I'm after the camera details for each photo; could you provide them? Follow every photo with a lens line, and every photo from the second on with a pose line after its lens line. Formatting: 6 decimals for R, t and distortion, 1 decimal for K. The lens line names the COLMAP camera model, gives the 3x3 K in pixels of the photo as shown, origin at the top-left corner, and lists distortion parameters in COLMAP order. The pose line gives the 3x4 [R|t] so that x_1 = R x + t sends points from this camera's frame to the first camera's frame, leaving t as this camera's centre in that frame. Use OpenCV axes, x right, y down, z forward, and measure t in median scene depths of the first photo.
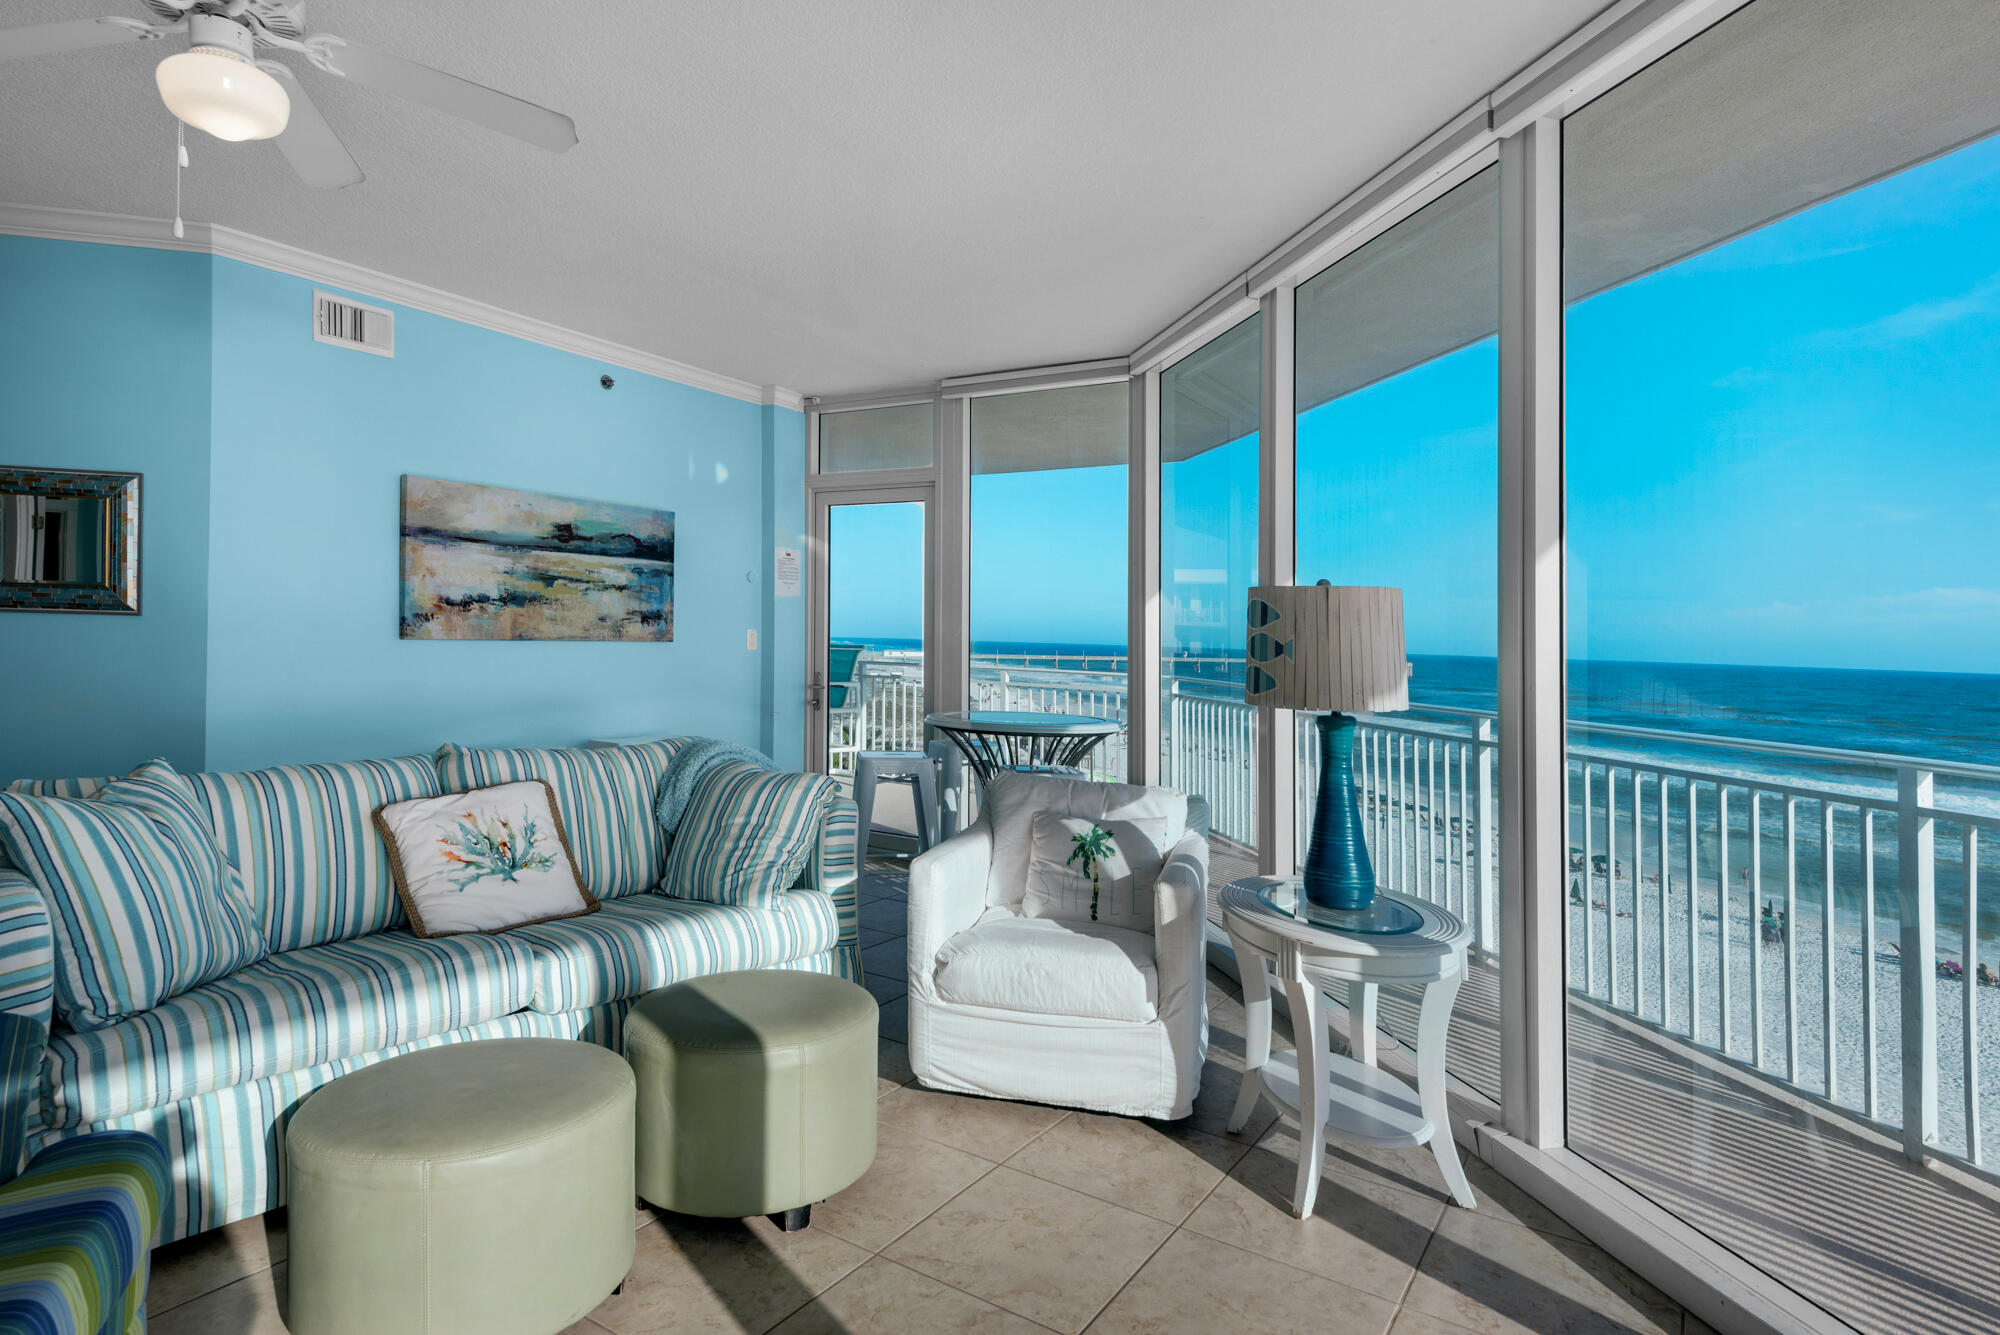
lens RADIAL K [[1054.1, 0, 1000.0], [0, 1054.1, 667.5], [0, 0, 1]] dist [0.001962, -0.000167]
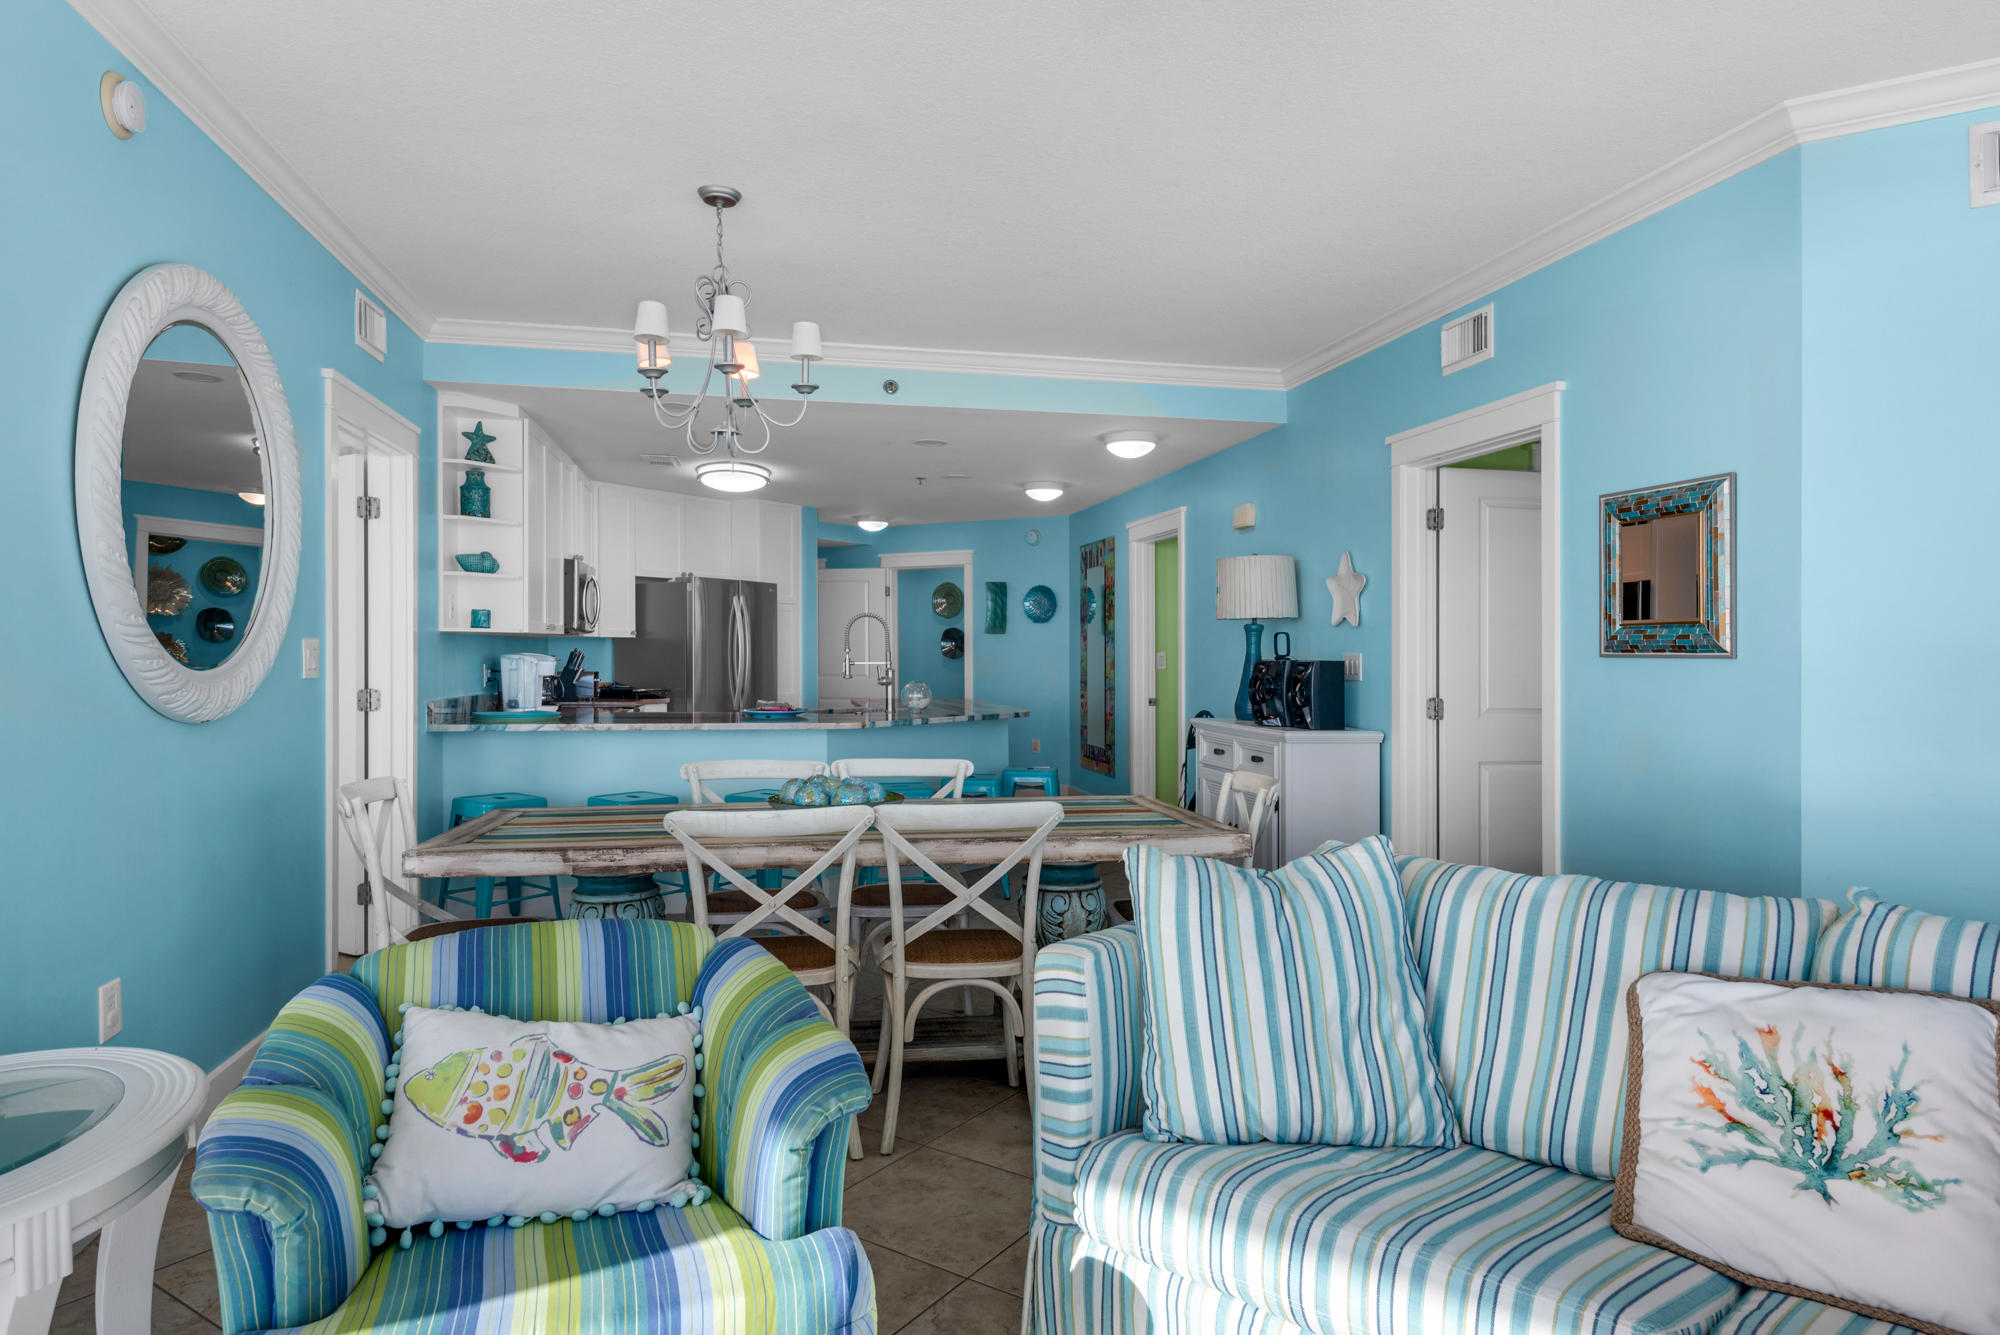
lens RADIAL K [[1210.5, 0, 1000.0], [0, 1210.5, 667.5], [0, 0, 1]] dist [-0.001276, -0.000587]
pose [[-0.036342, -0.015877, -0.999213, 0.097962], [-0.033857, 0.999319, -0.014647, -0.015074], [0.998766, 0.033298, -0.036854, 0.634073]]
